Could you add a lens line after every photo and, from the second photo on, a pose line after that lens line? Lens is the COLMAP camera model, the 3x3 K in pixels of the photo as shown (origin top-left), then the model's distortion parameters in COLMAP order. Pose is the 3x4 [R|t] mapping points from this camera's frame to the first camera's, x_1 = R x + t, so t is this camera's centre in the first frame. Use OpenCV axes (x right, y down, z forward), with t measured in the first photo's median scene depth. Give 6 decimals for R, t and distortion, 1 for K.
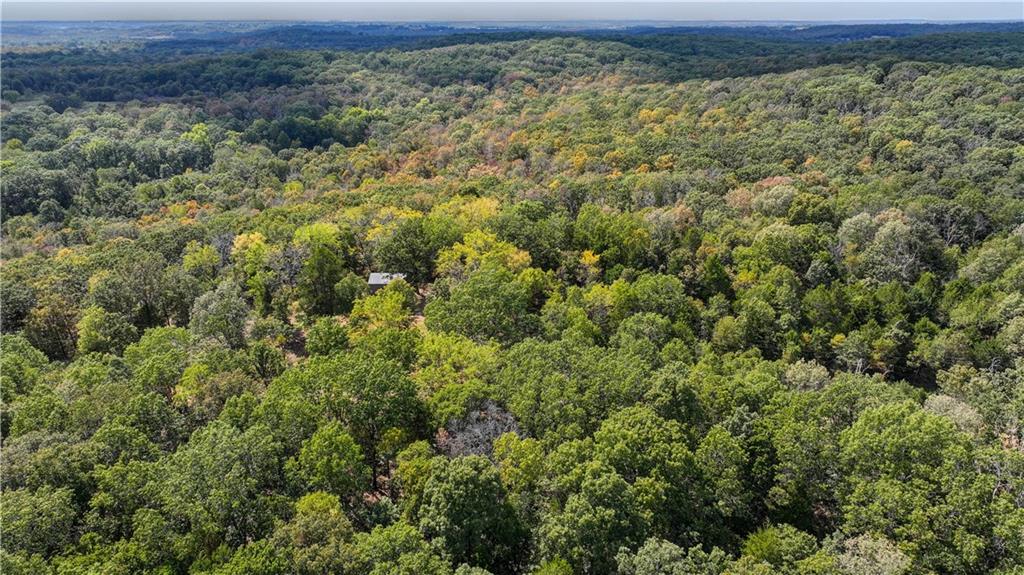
lens RADIAL K [[726.8, 0, 512.0], [0, 726.8, 287.5], [0, 0, 1]] dist [0.007474, 0.004772]
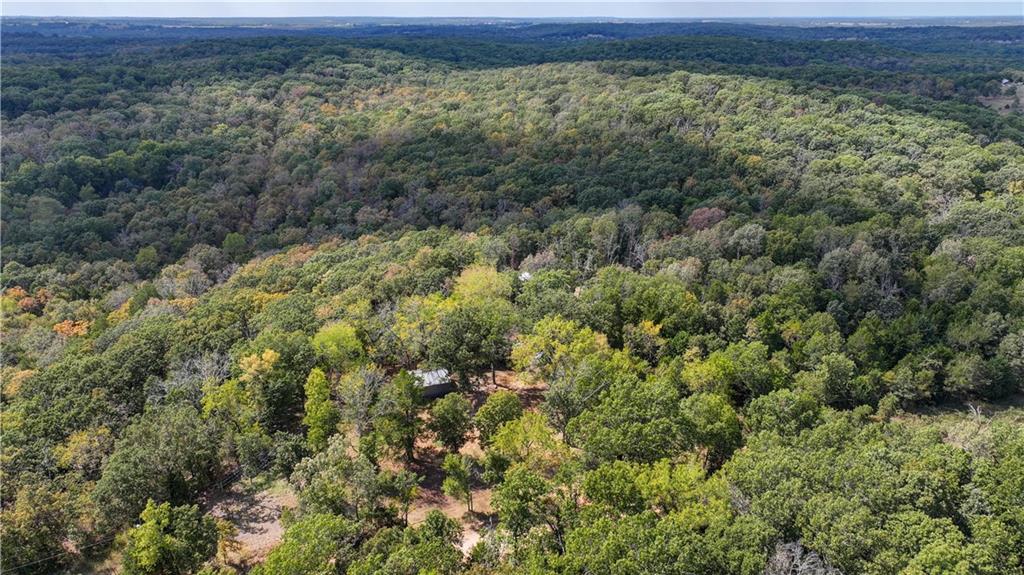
lens RADIAL K [[726.8, 0, 512.0], [0, 726.8, 287.5], [0, 0, 1]] dist [0.007474, 0.004772]
pose [[0.934547, -0.123543, 0.333704, -0.091718], [0.121617, 0.992217, 0.026742, -0.034076], [-0.334410, 0.015592, 0.942299, 0.032926]]
